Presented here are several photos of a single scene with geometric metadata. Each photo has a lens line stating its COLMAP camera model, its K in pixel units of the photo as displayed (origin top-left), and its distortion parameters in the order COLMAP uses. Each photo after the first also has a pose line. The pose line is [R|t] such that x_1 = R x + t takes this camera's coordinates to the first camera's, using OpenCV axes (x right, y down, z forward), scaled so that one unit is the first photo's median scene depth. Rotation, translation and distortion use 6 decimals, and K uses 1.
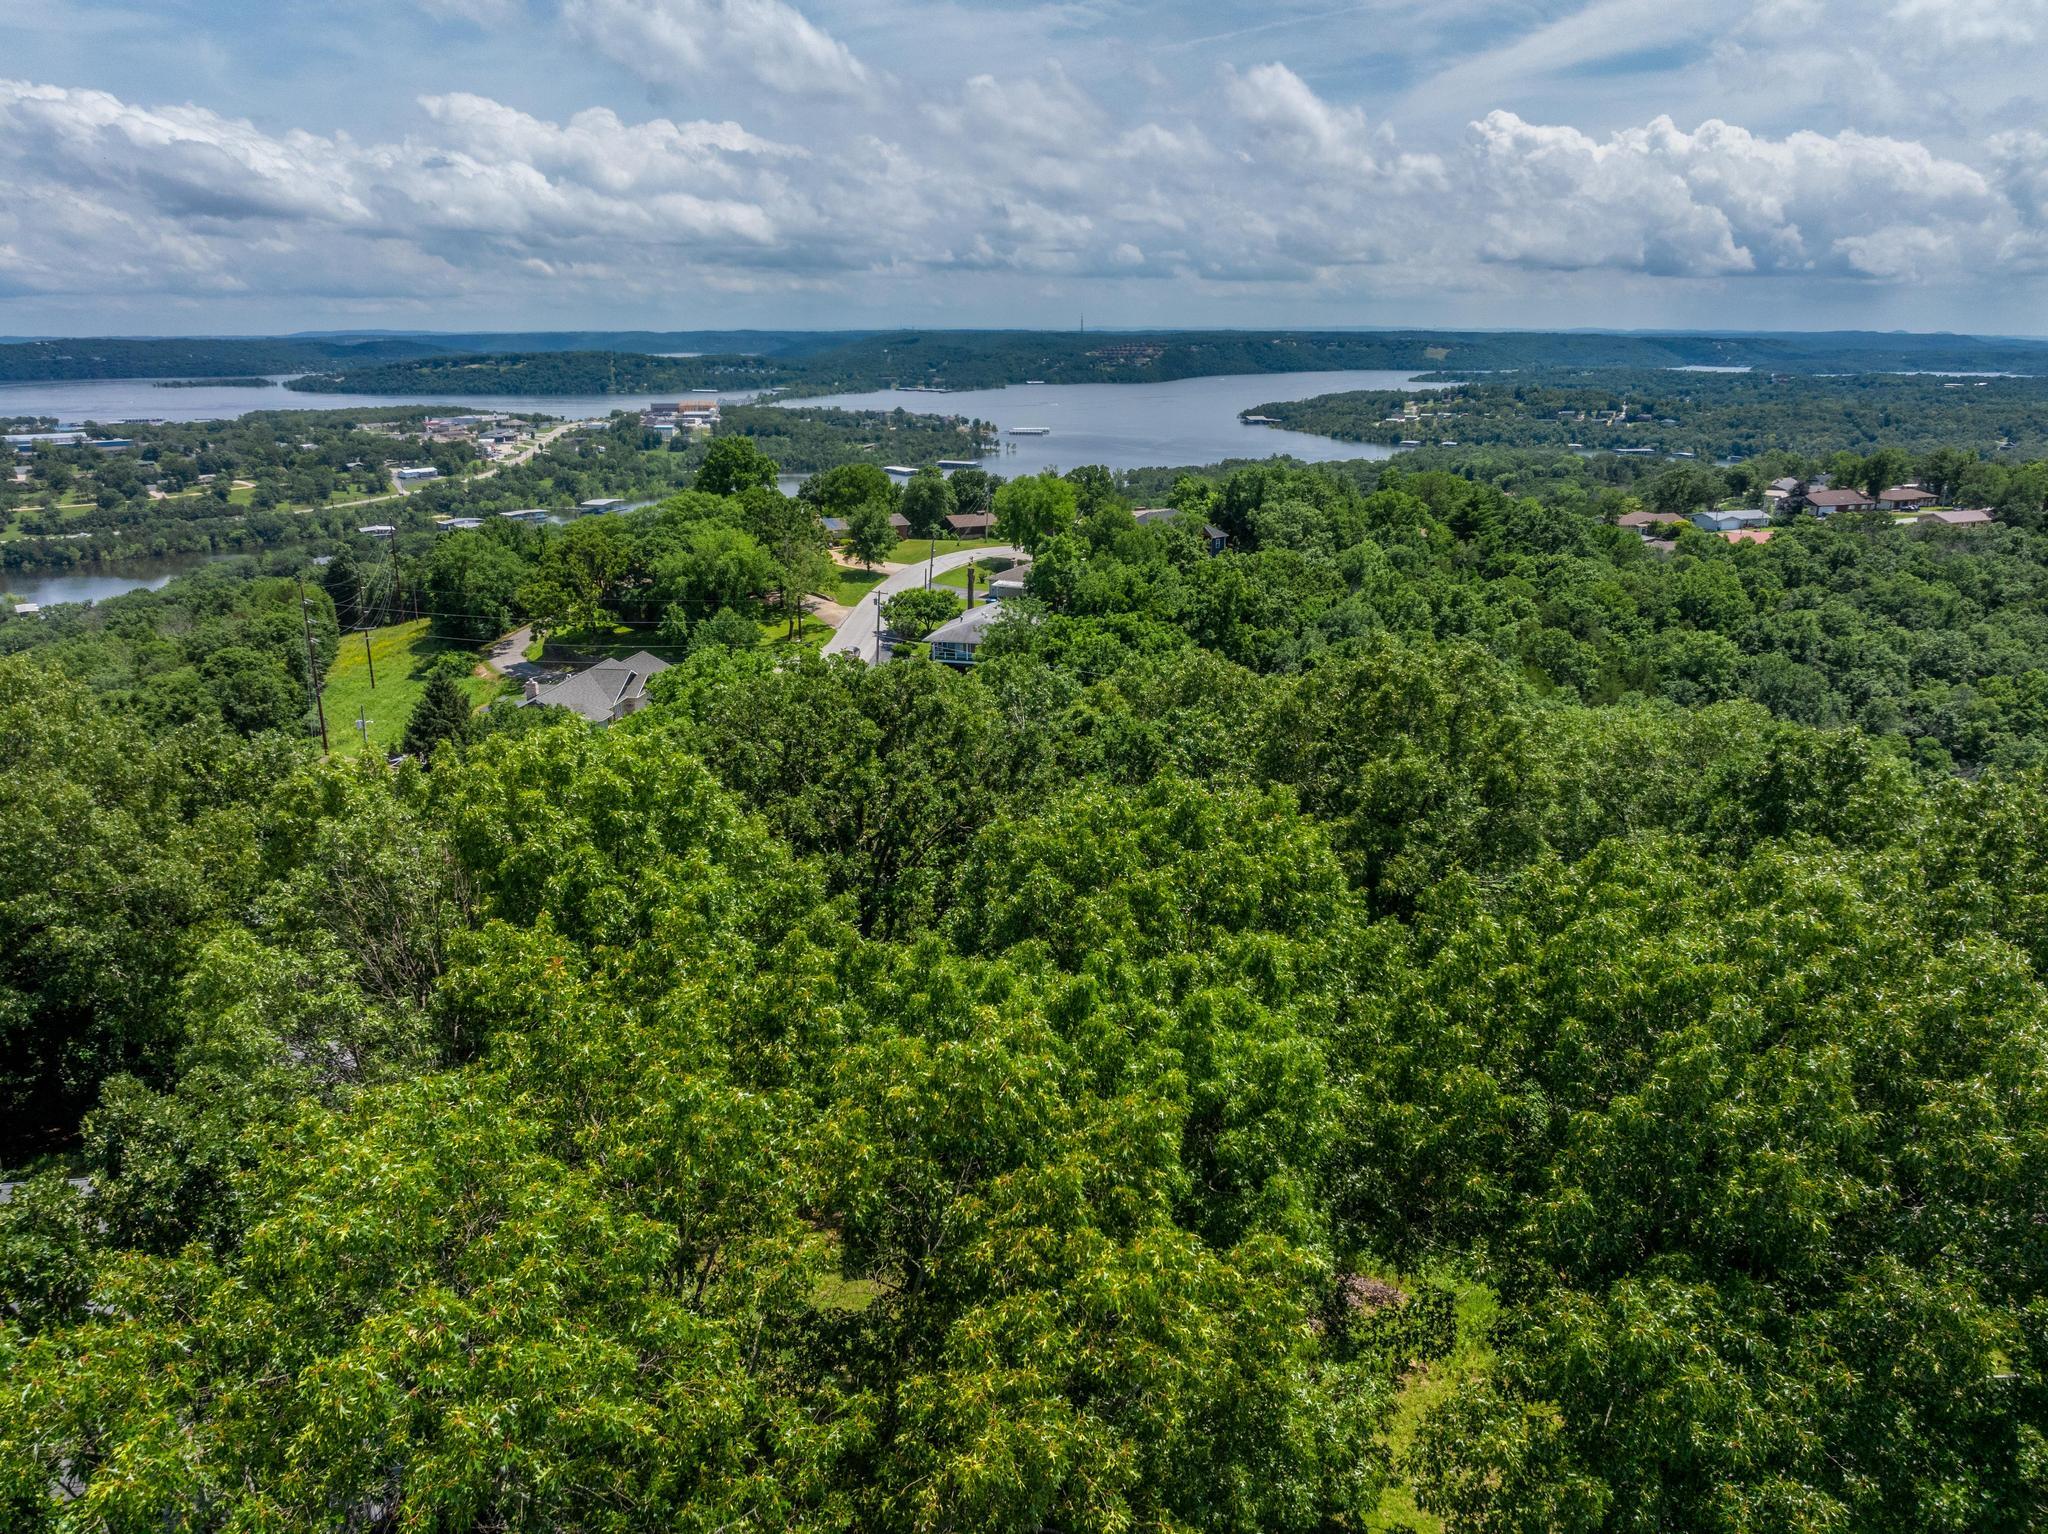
lens RADIAL K [[1434.3, 0, 1032.3], [0, 1434.3, 765.1], [0, 0, 1]] dist [-0.058740, 0.027116]
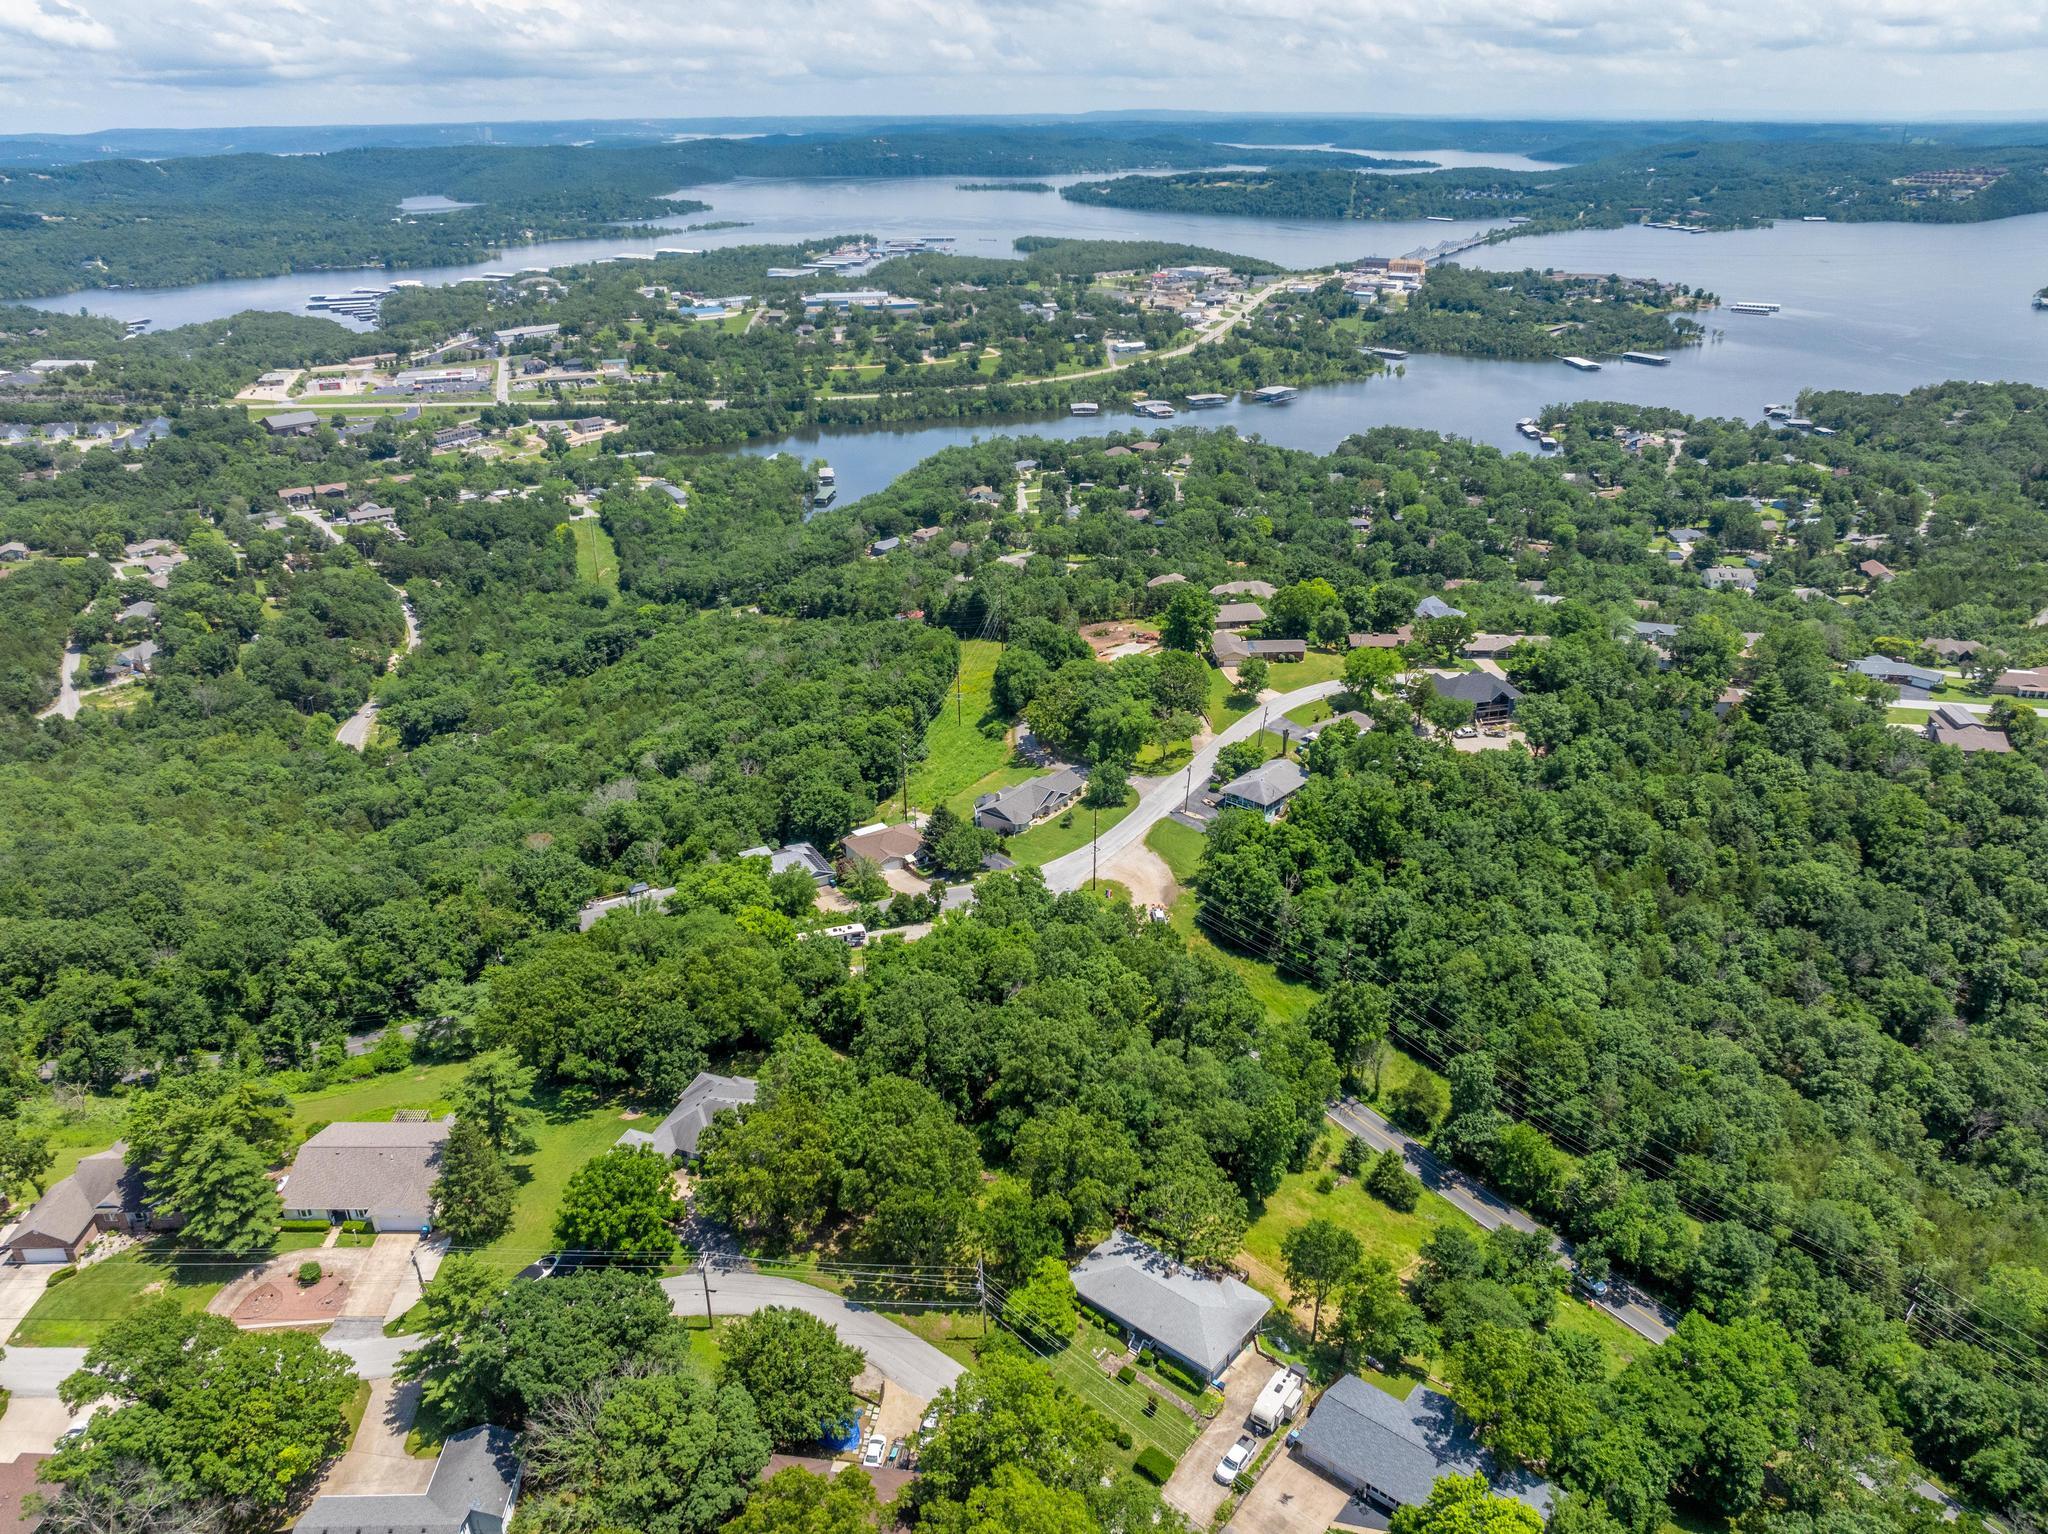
lens RADIAL K [[1430.5, 0, 1040.5], [0, 1430.5, 762.6], [0, 0, 1]] dist [-0.036021, 0.000367]
pose [[0.880300, 0.194187, -0.432854, 0.064573], [-0.133313, 0.976881, 0.167126, -0.051509], [0.455301, -0.089416, 0.885836, -0.085323]]
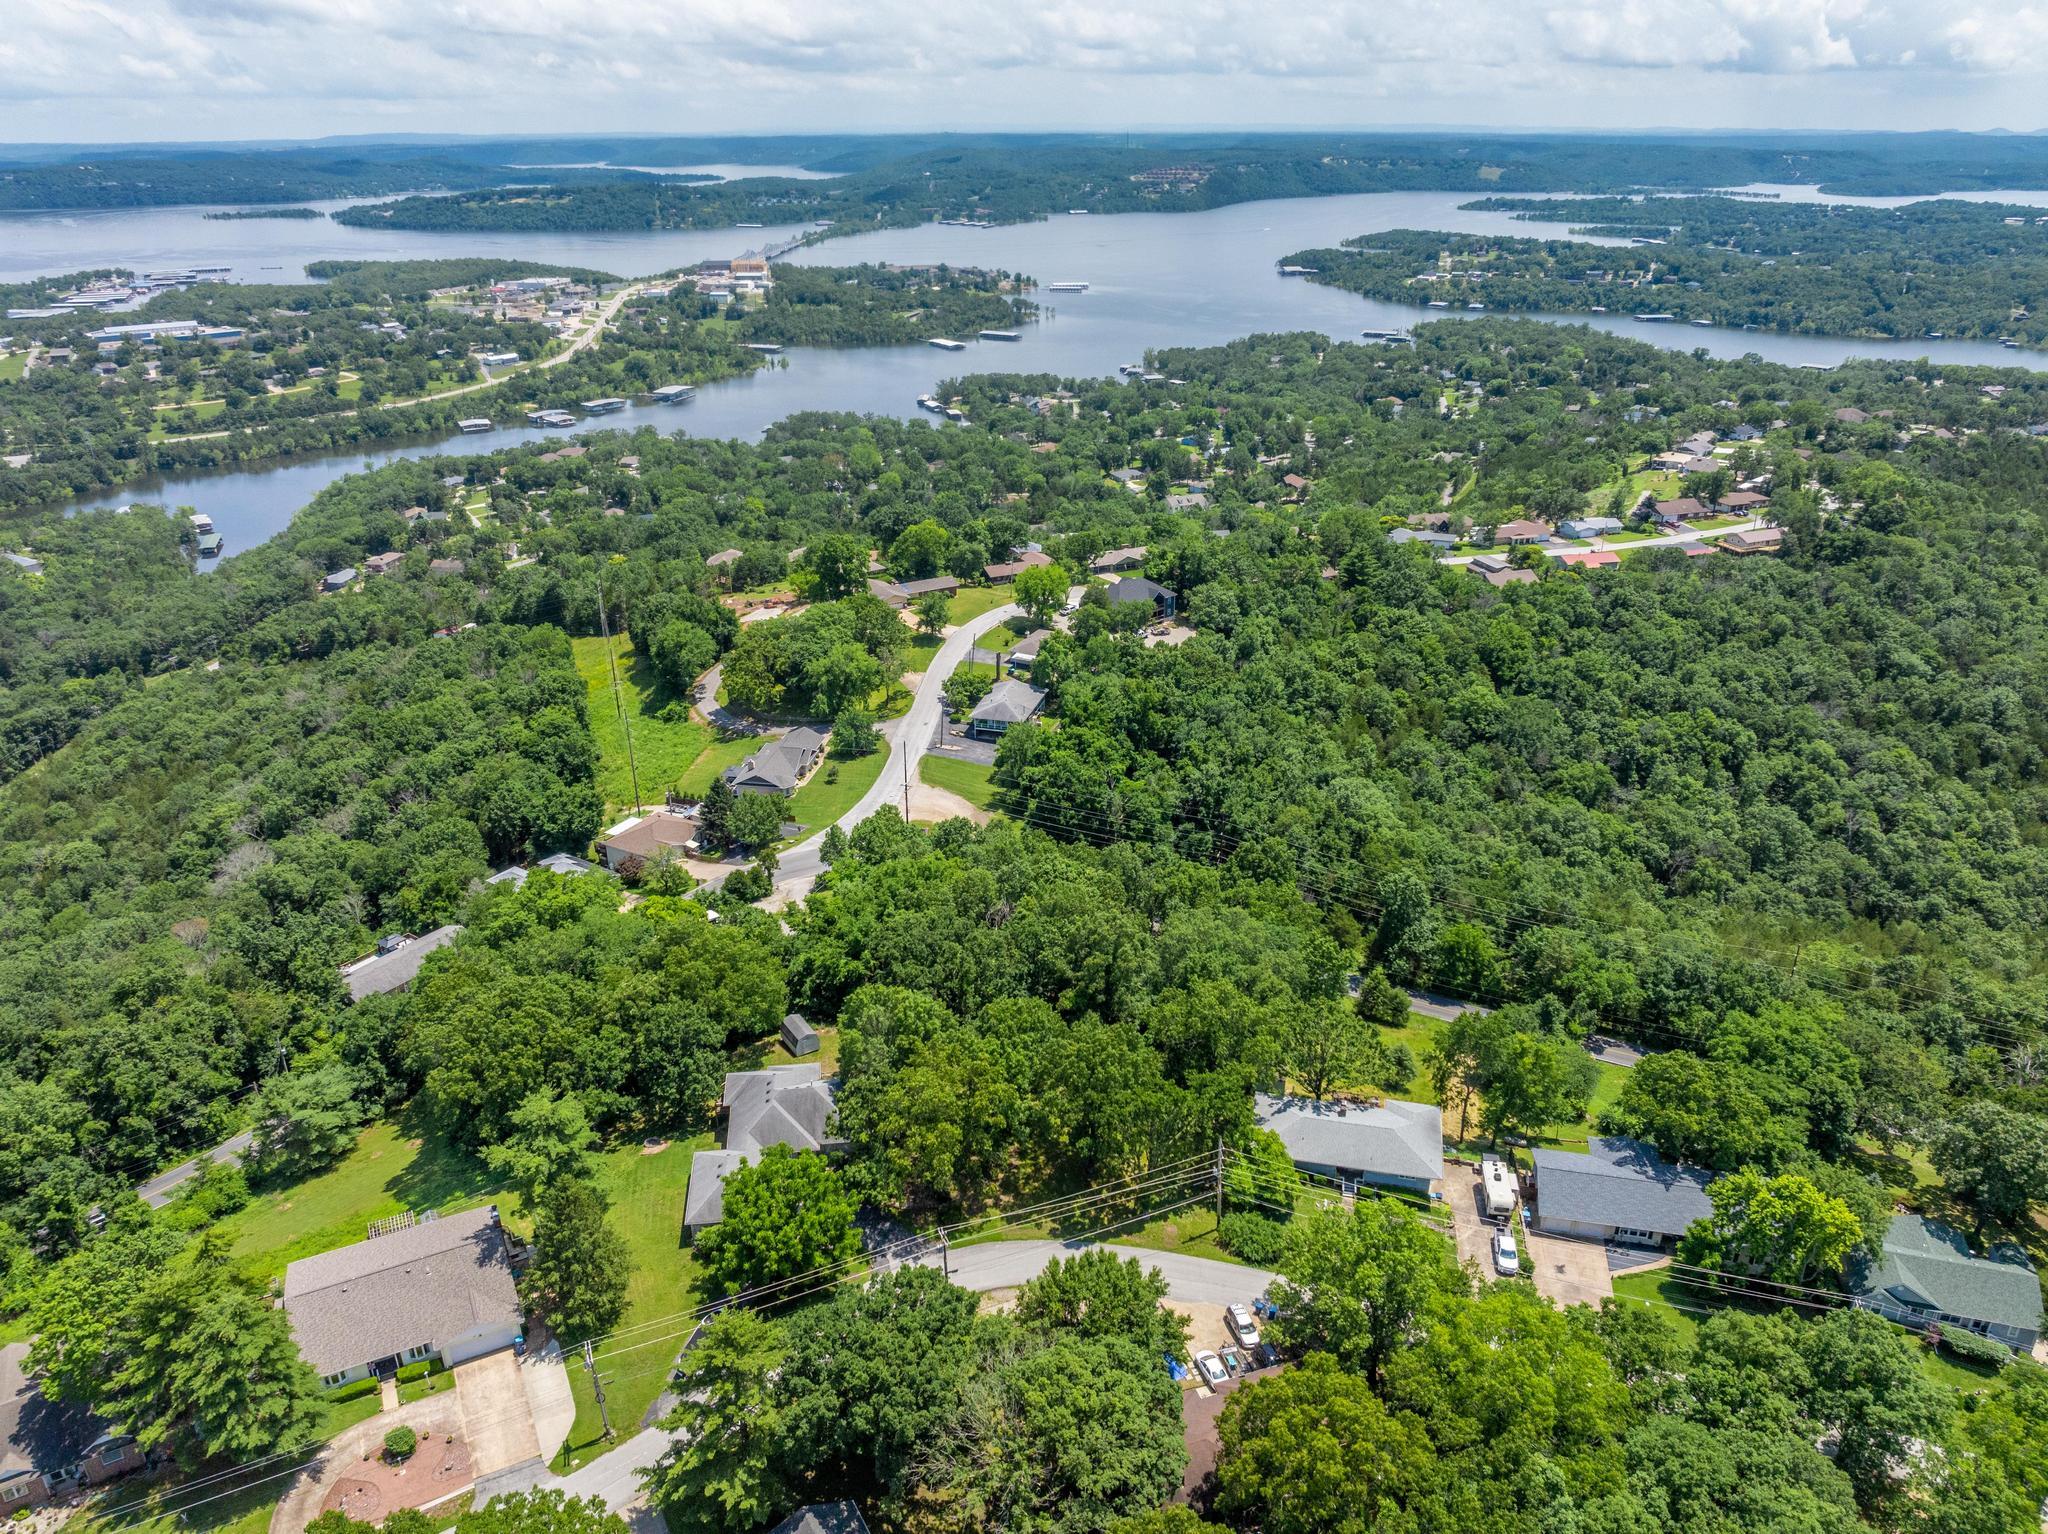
lens RADIAL K [[1434.3, 0, 1032.3], [0, 1434.3, 765.1], [0, 0, 1]] dist [-0.058740, 0.027116]
pose [[0.999536, 0.009464, -0.028955, 0.006533], [-0.005699, 0.991827, 0.127461, -0.033495], [0.029925, -0.127237, 0.991421, -0.091441]]
